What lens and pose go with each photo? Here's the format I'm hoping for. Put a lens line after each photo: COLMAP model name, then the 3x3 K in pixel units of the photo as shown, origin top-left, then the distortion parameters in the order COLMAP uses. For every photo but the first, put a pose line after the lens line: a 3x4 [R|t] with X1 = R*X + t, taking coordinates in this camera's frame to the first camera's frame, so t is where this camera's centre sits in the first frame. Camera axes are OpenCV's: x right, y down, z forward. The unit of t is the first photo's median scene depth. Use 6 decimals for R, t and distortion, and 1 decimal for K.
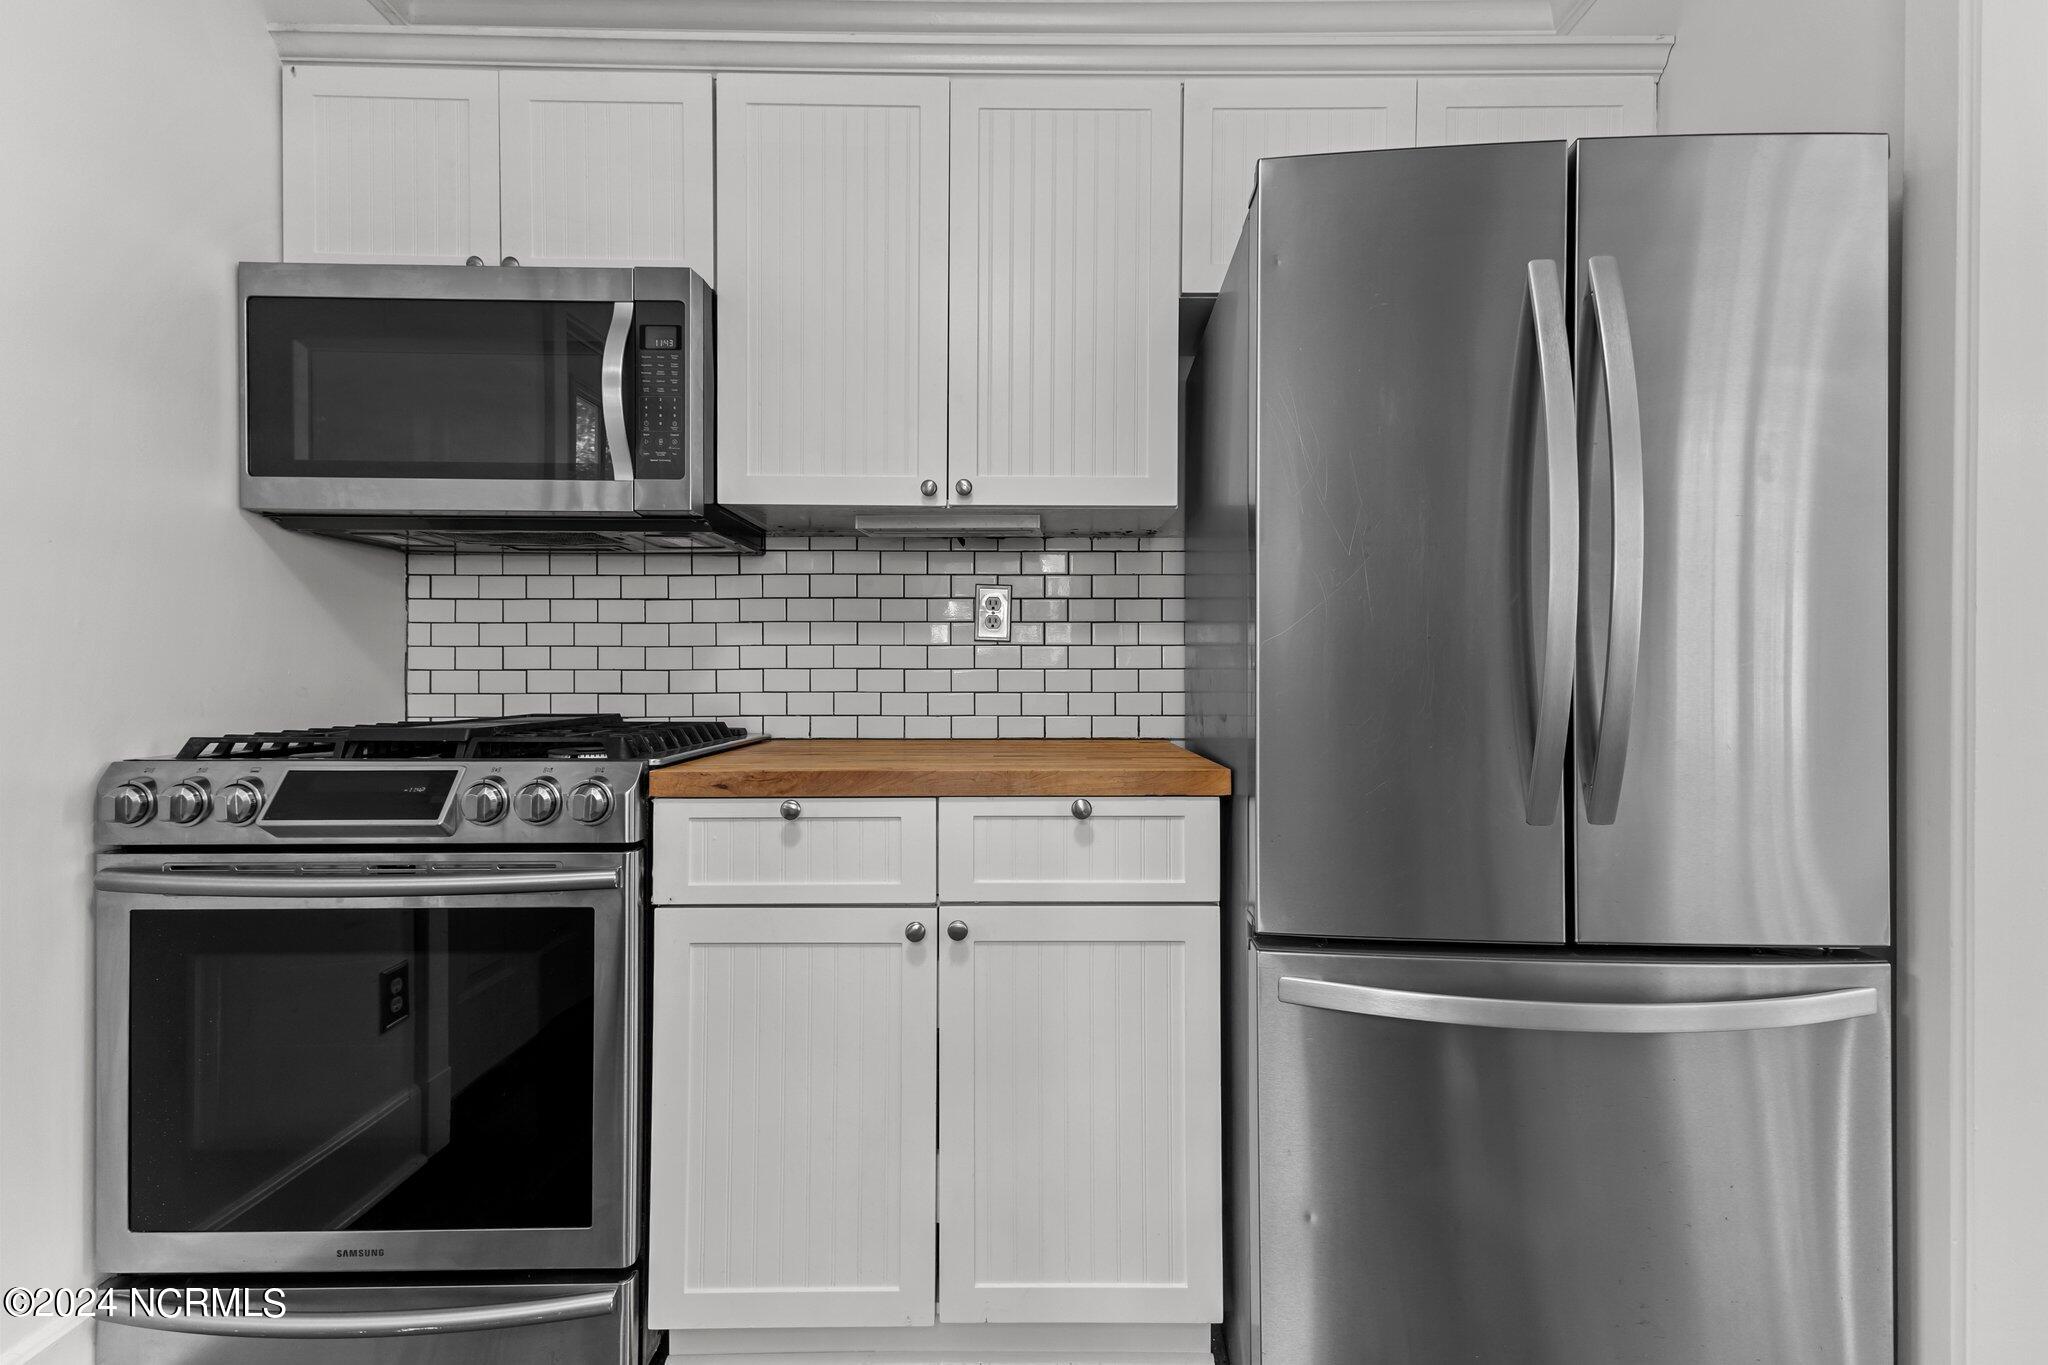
lens RADIAL K [[896.5, 0, 1029.5], [0, 896.5, 672.6], [0, 0, 1]] dist [0.023132, -0.009413]
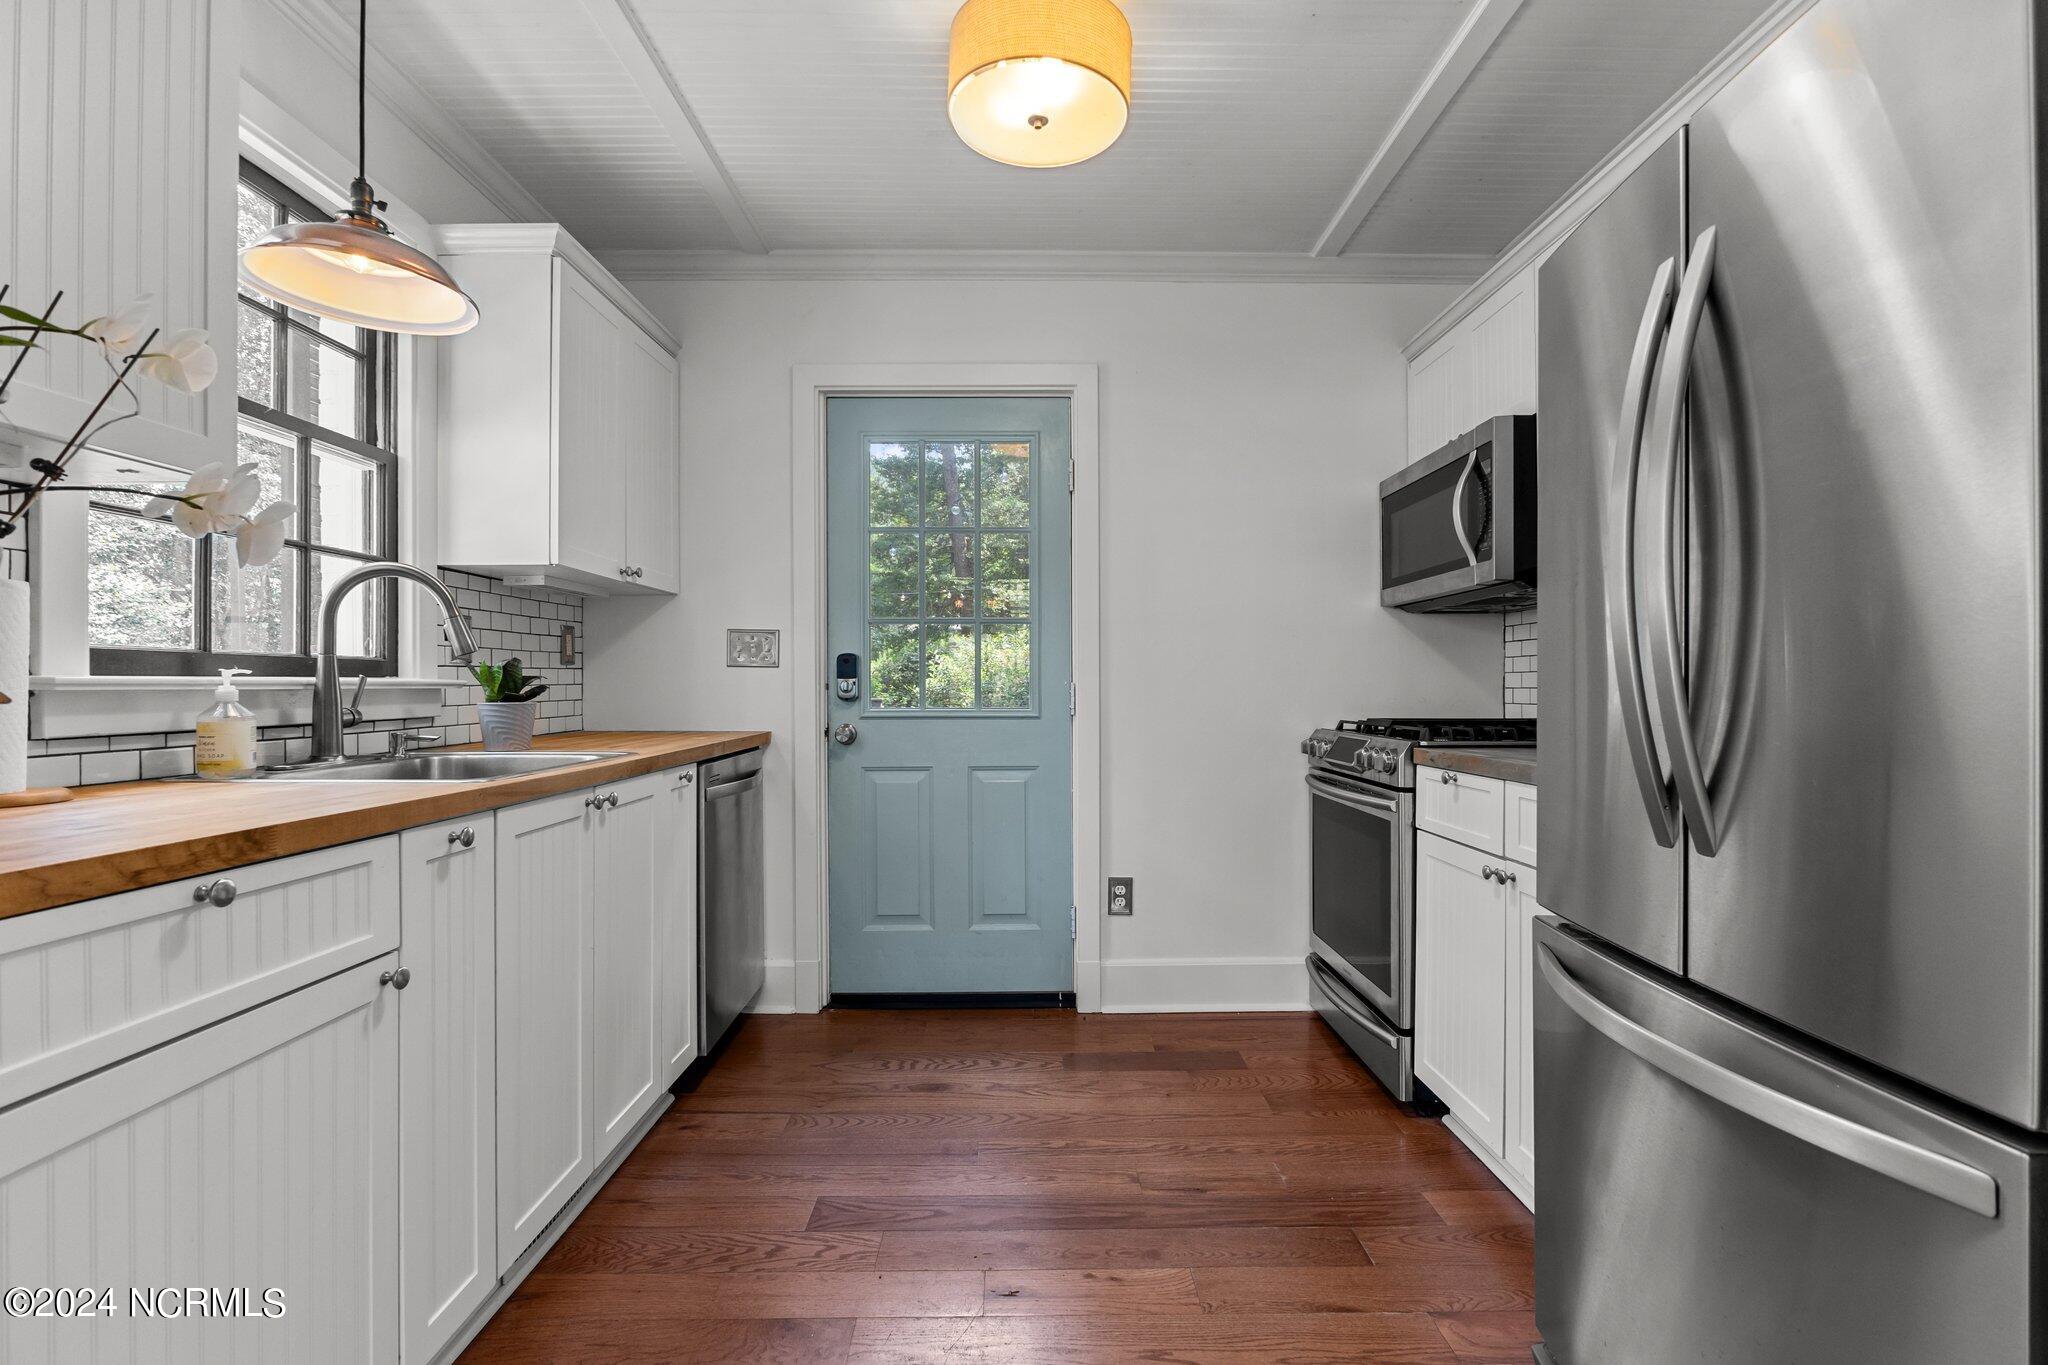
lens RADIAL K [[919.6, 0, 1024.0], [0, 919.6, 682.5], [0, 0, 1]] dist [-0.021365, -0.000196]
pose [[-0.006713, -0.009760, -0.999930, 1.126511], [0.000240, 0.999952, -0.009761, 0.002819], [0.999977, -0.000305, -0.006710, 0.238116]]
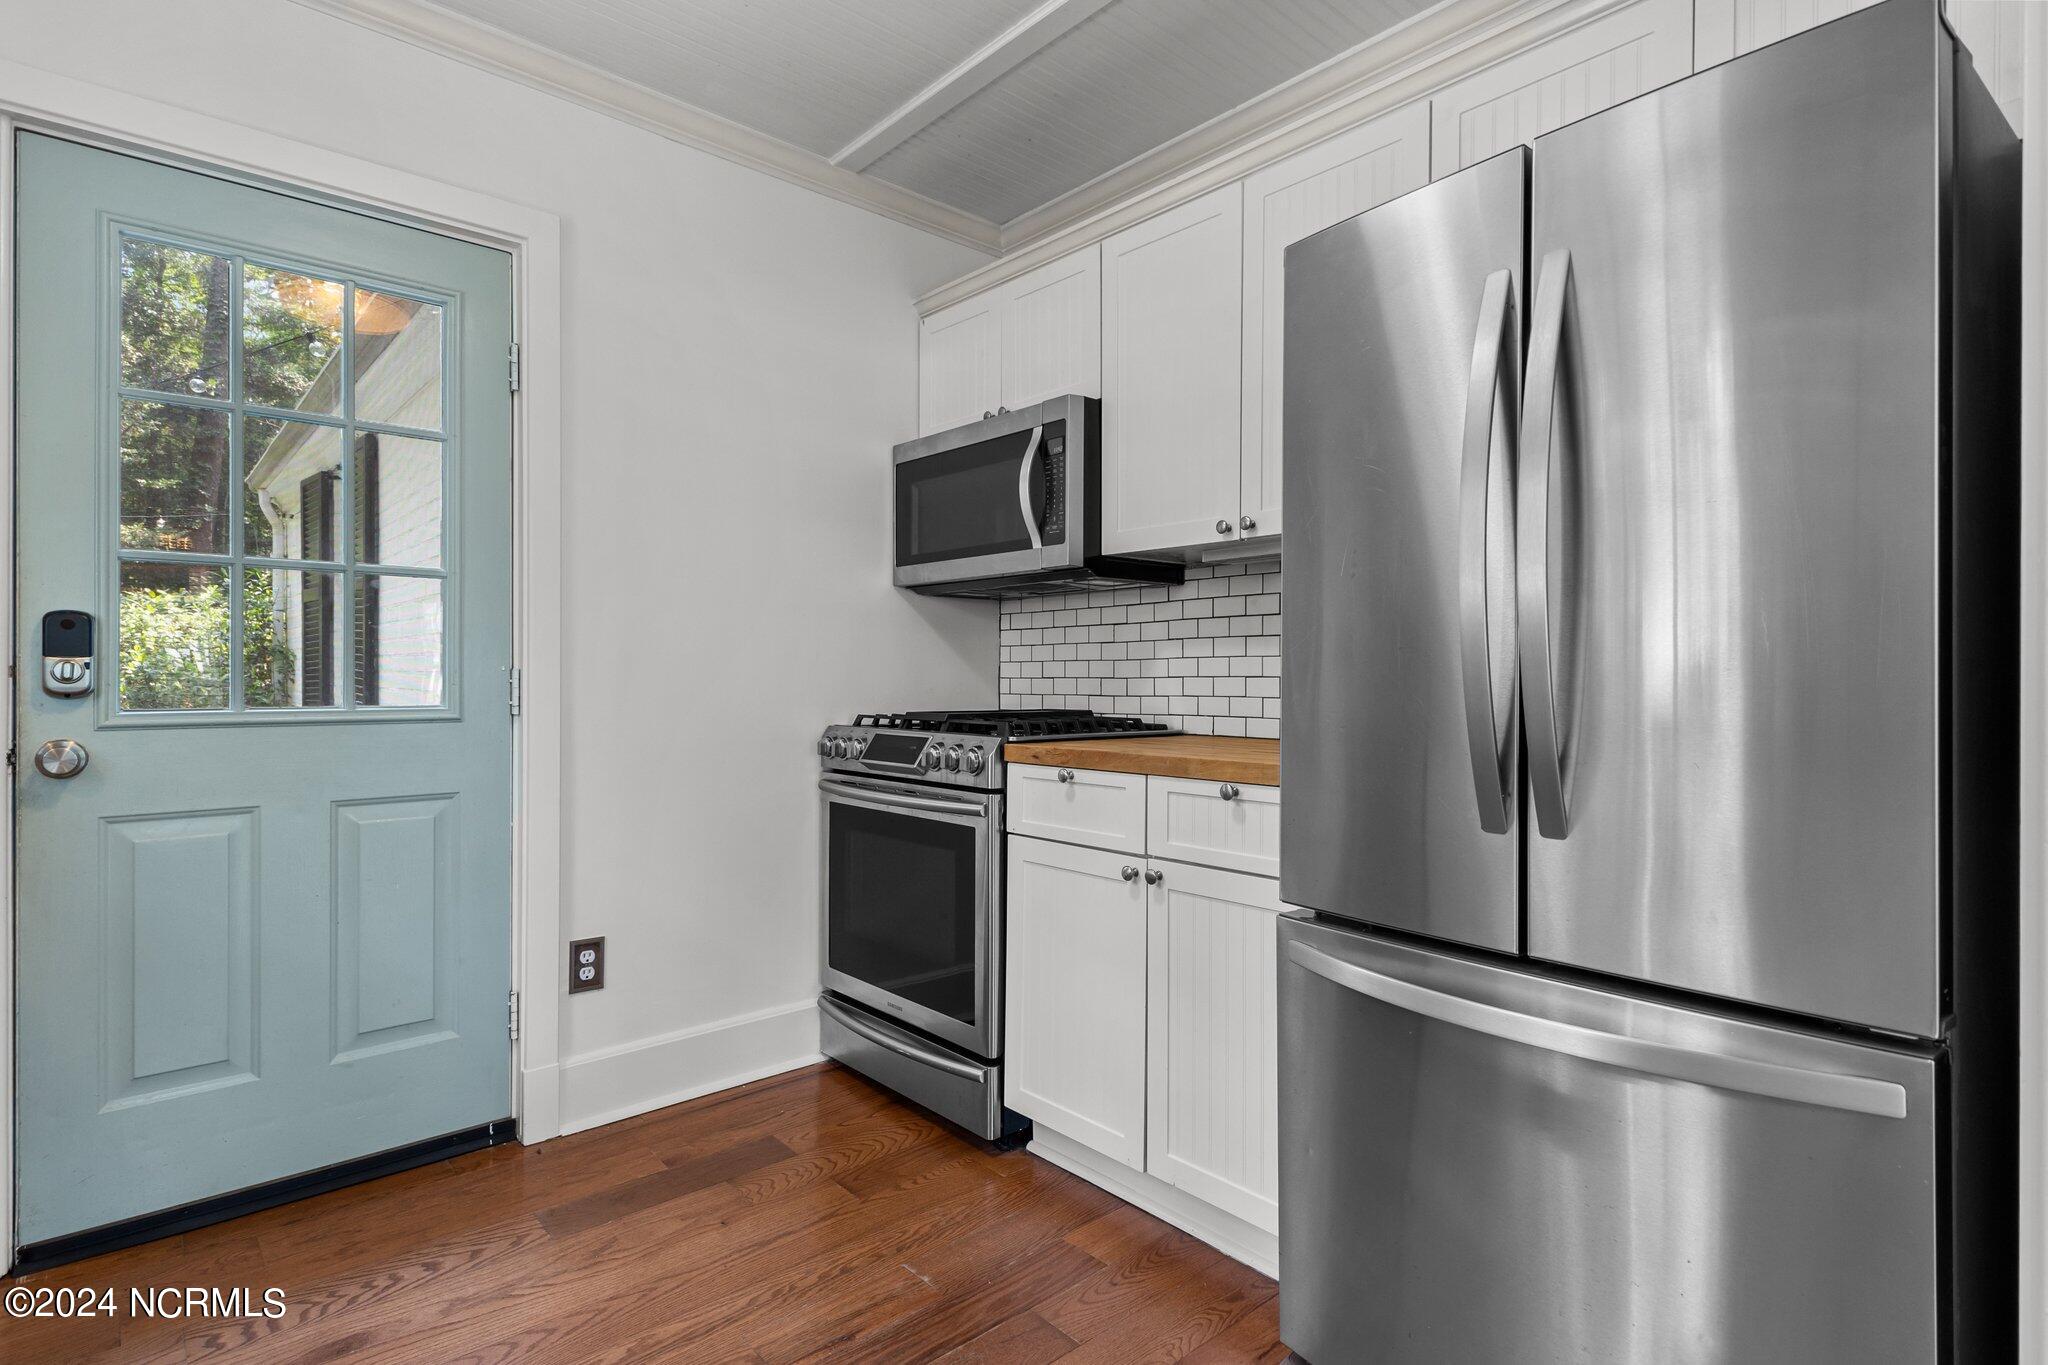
lens RADIAL K [[1023.0, 0, 1030.7], [0, 1023.0, 671.2], [0, 0, 1]] dist [0.001462, 0.000073]
pose [[0.658629, -0.005391, -0.752449, 0.791557], [-0.001410, 0.999964, -0.008398, -0.000002], [0.752466, 0.006593, 0.658598, -0.100229]]
